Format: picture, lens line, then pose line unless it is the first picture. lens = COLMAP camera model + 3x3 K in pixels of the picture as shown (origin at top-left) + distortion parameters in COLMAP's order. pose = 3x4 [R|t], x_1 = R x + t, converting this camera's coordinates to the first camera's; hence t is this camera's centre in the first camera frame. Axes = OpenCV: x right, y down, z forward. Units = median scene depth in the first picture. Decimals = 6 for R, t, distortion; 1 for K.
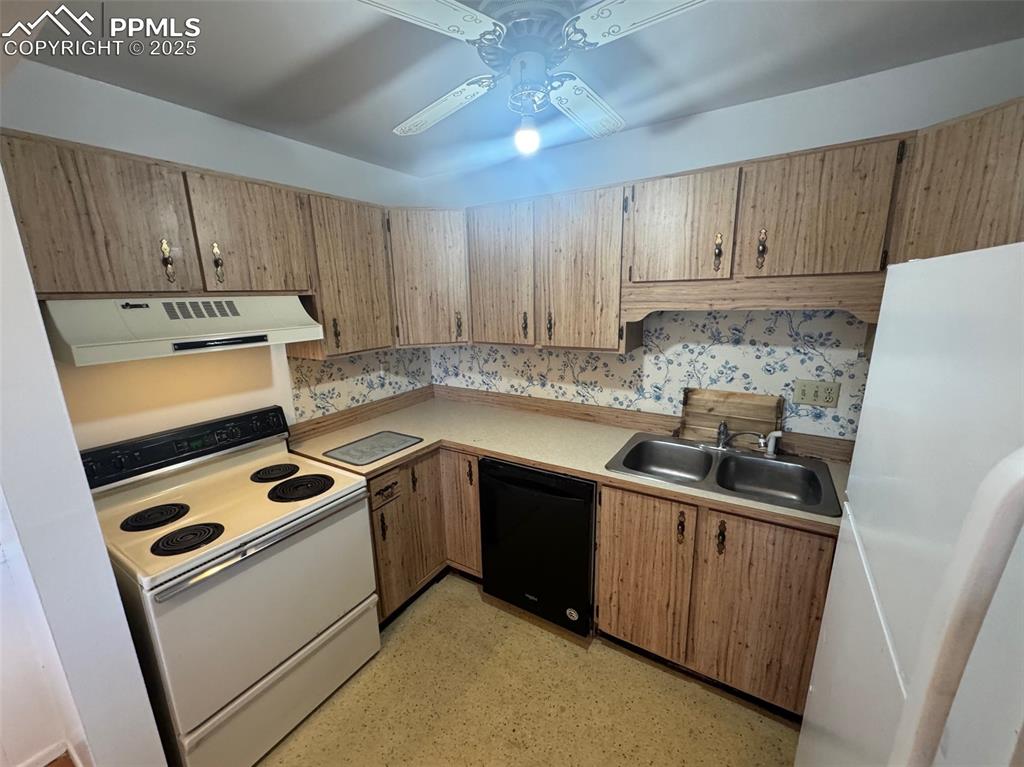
lens RADIAL K [[407.8, 0, 510.9], [0, 407.8, 384.6], [0, 0, 1]] dist [-0.002759, -0.000197]
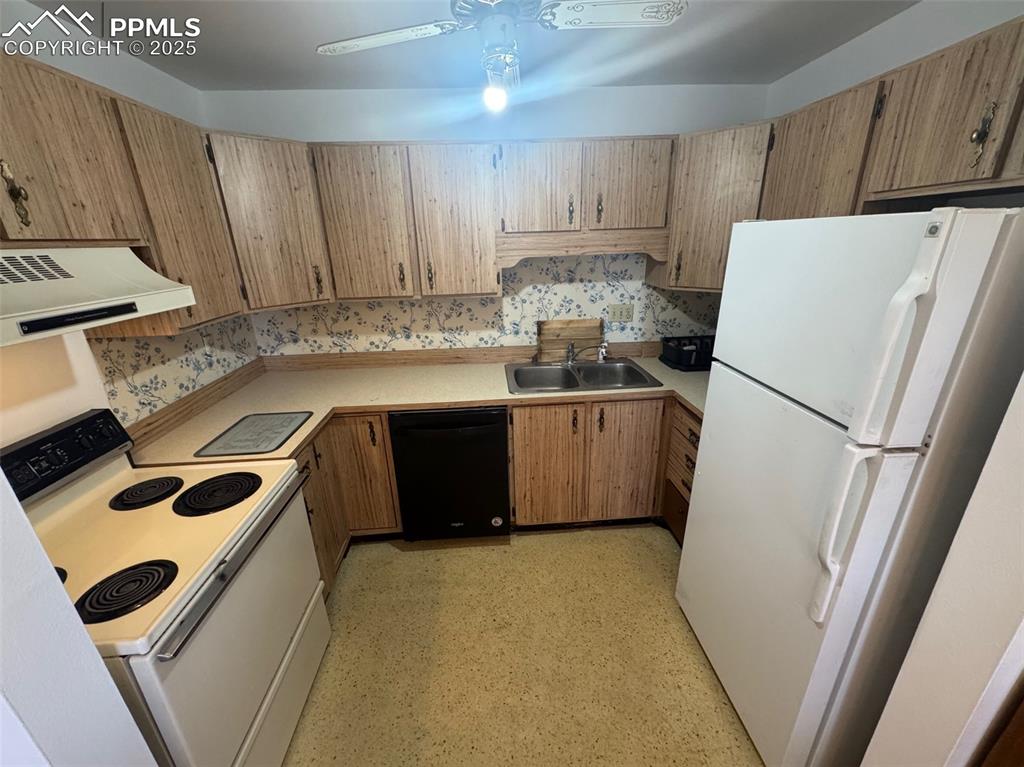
lens RADIAL K [[407.8, 0, 511.1], [0, 407.8, 384.5], [0, 0, 1]] dist [-0.002759, -0.000197]
pose [[0.809824, -0.194887, 0.553357, -0.385005], [0.135535, 0.979846, 0.146740, 0.003837], [-0.570802, -0.043834, 0.819917, 0.019936]]
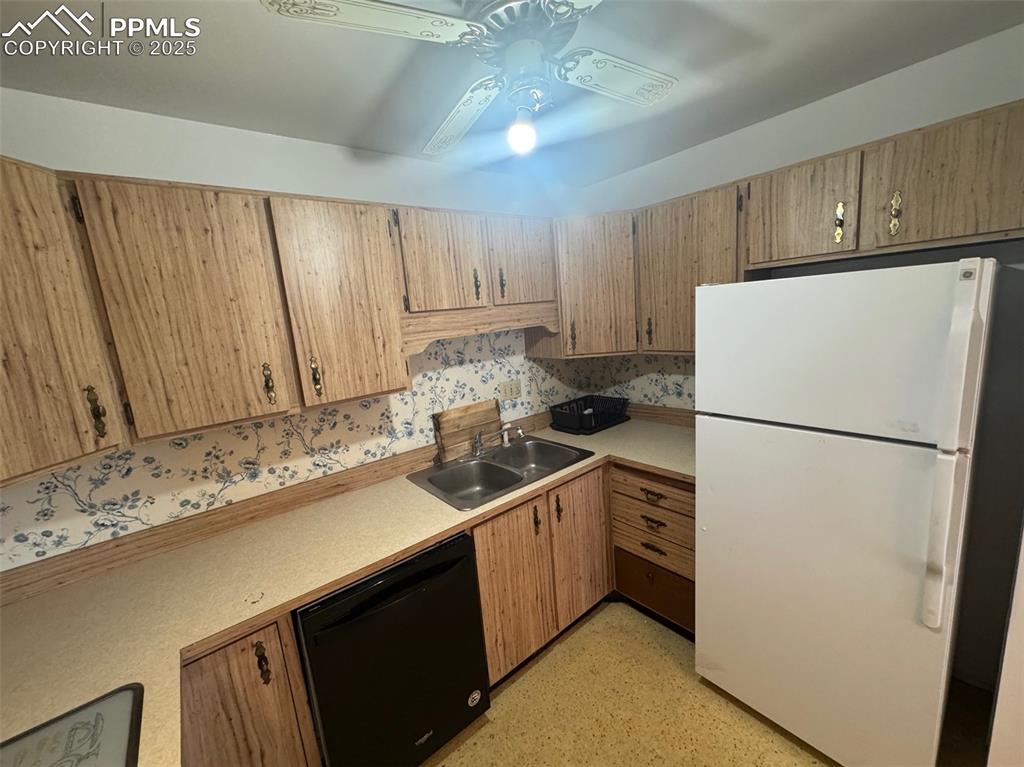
lens RADIAL K [[407.8, 0, 511.7], [0, 407.8, 384.6], [0, 0, 1]] dist [-0.002759, -0.000197]
pose [[0.314150, -0.170812, 0.933881, -0.484438], [0.282247, 0.956008, 0.079913, -0.095974], [-0.906447, 0.238481, 0.348541, 0.471719]]
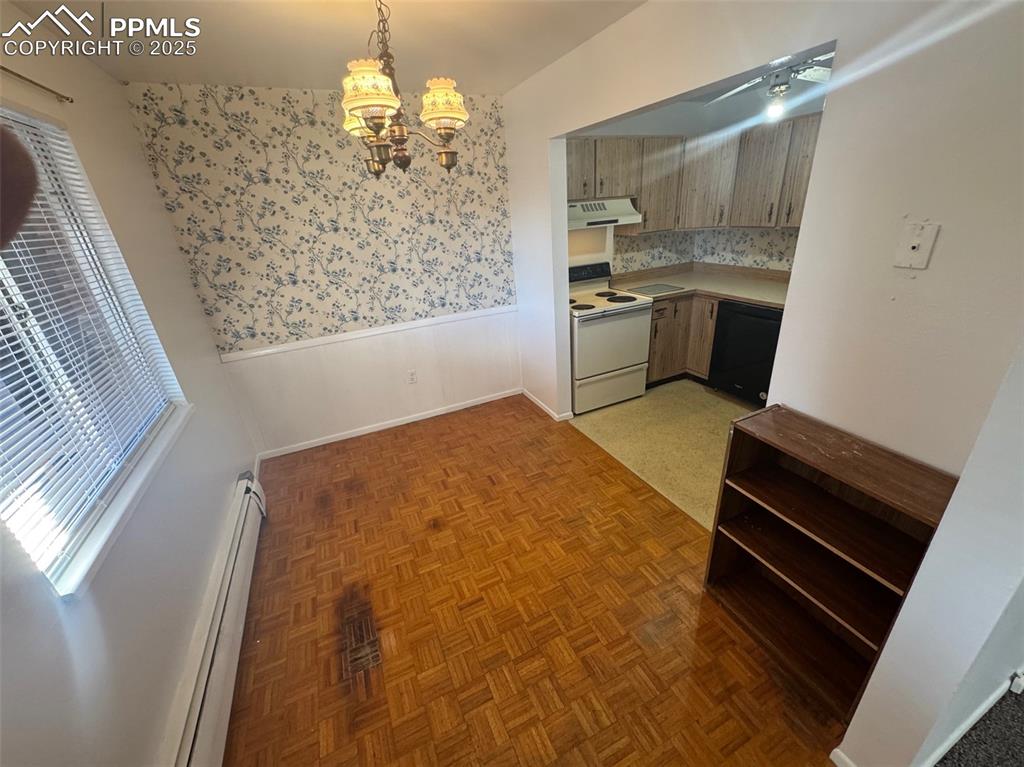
lens RADIAL K [[407.8, 0, 512.7], [0, 407.8, 384.9], [0, 0, 1]] dist [-0.002759, -0.000197]
pose [[0.841277, 0.183372, -0.508554, 0.123763], [-0.067427, 0.968961, 0.237842, 0.187136], [0.536383, -0.165801, 0.827529, -0.902521]]
